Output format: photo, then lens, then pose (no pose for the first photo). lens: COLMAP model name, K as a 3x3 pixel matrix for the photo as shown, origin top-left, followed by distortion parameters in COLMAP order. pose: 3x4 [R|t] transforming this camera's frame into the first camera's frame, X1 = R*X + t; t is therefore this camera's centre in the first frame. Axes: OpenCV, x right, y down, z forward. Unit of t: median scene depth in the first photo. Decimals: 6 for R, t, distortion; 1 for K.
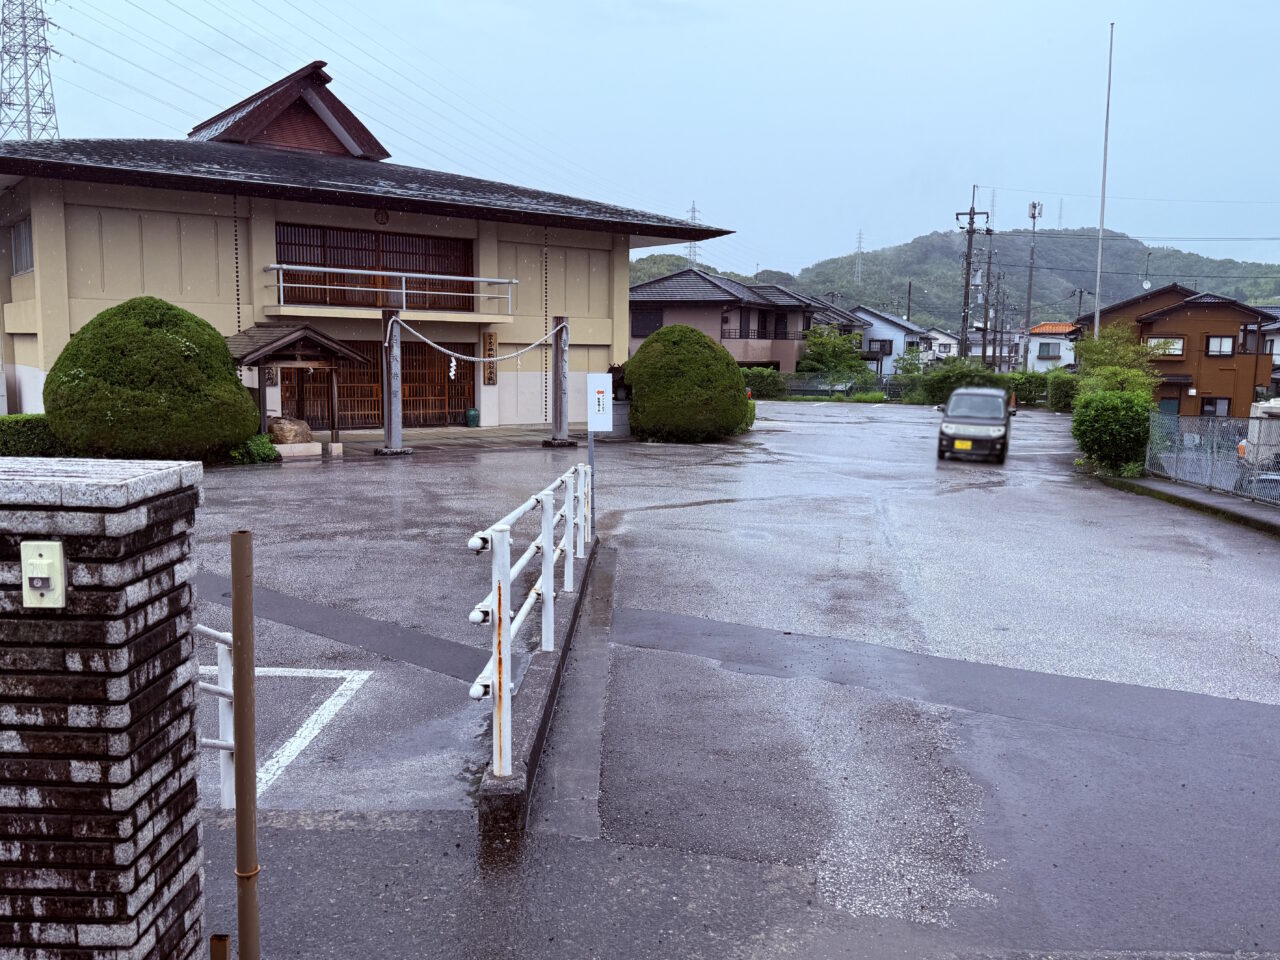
lens RADIAL K [[1079.4, 0, 639.5], [0, 1079.4, 476.9], [0, 0, 1]] dist [0.002212, 0.000962]
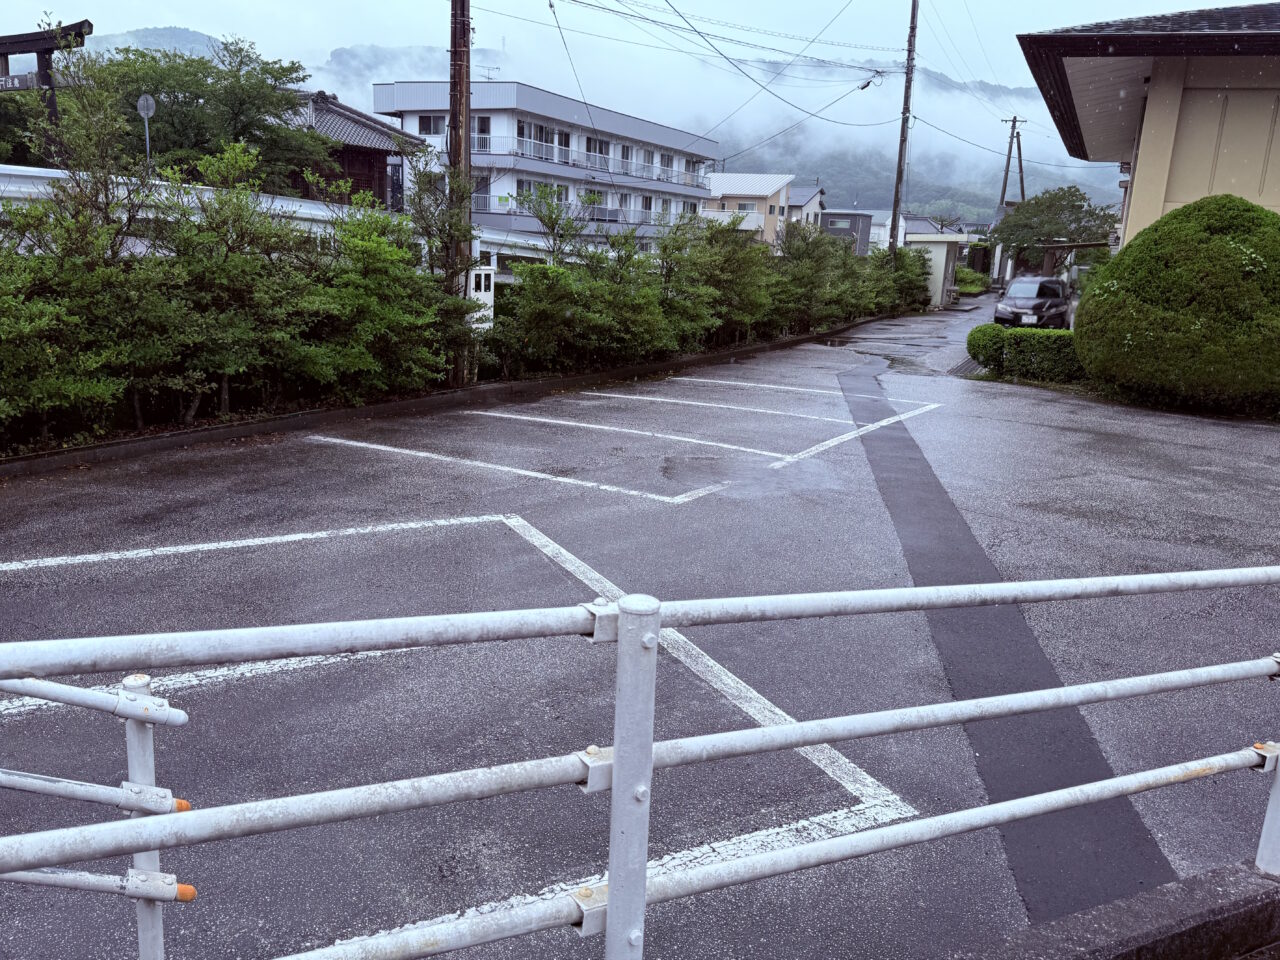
lens RADIAL K [[1079.4, 0, 639.4], [0, 1079.4, 482.1], [0, 0, 1]] dist [0.002212, 0.000962]
pose [[0.491395, 0.208181, -0.845690, 0.046269], [-0.151962, 0.976611, 0.152110, -0.018151], [0.857577, 0.053767, 0.511537, 0.254811]]
